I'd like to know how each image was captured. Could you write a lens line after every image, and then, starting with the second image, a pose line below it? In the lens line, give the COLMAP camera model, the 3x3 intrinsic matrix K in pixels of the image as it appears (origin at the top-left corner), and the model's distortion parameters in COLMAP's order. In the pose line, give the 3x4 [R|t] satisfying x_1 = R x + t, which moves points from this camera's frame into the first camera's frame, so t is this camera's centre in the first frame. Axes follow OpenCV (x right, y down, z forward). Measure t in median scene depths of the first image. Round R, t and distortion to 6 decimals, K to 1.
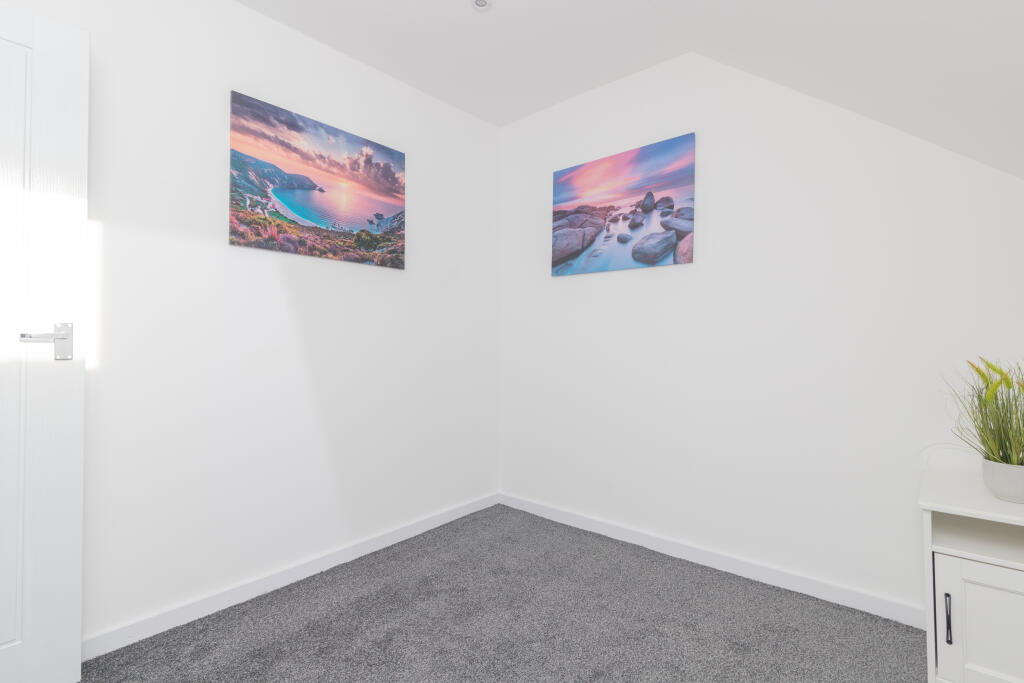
lens RADIAL K [[473.2, 0, 513.5], [0, 473.2, 336.1], [0, 0, 1]] dist [0.006095, 0.002195]
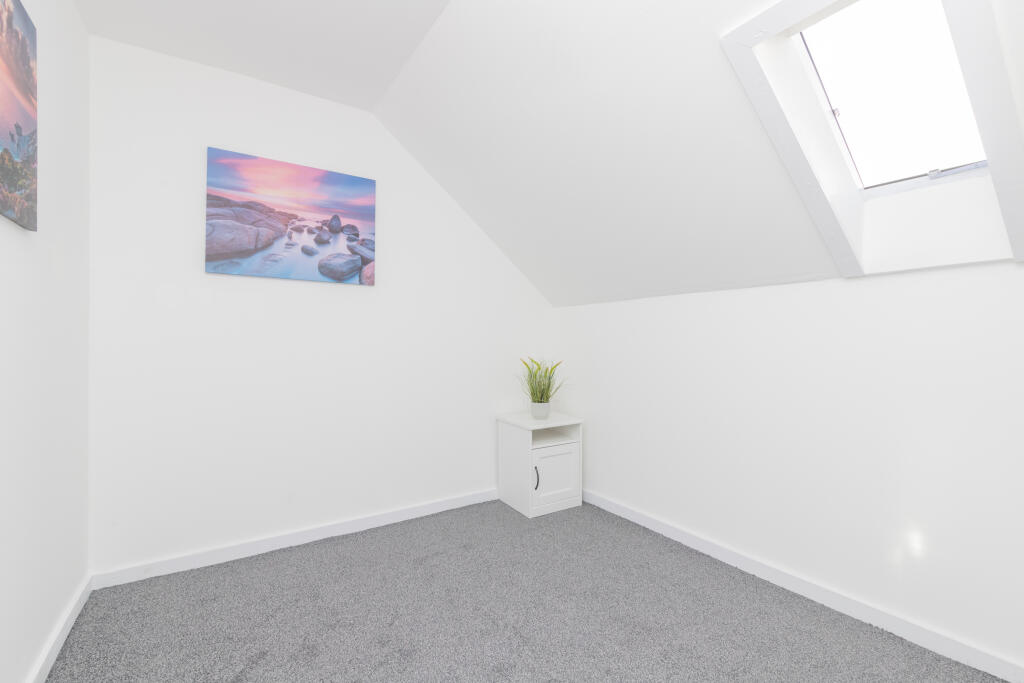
lens RADIAL K [[473.2, 0, 511.6], [0, 473.2, 337.2], [0, 0, 1]] dist [0.006095, 0.002195]
pose [[0.269304, 0.008578, 0.963017, -0.648157], [-0.014525, 0.999883, -0.004845, -0.018578], [-0.962946, -0.012683, 0.269397, 0.294352]]
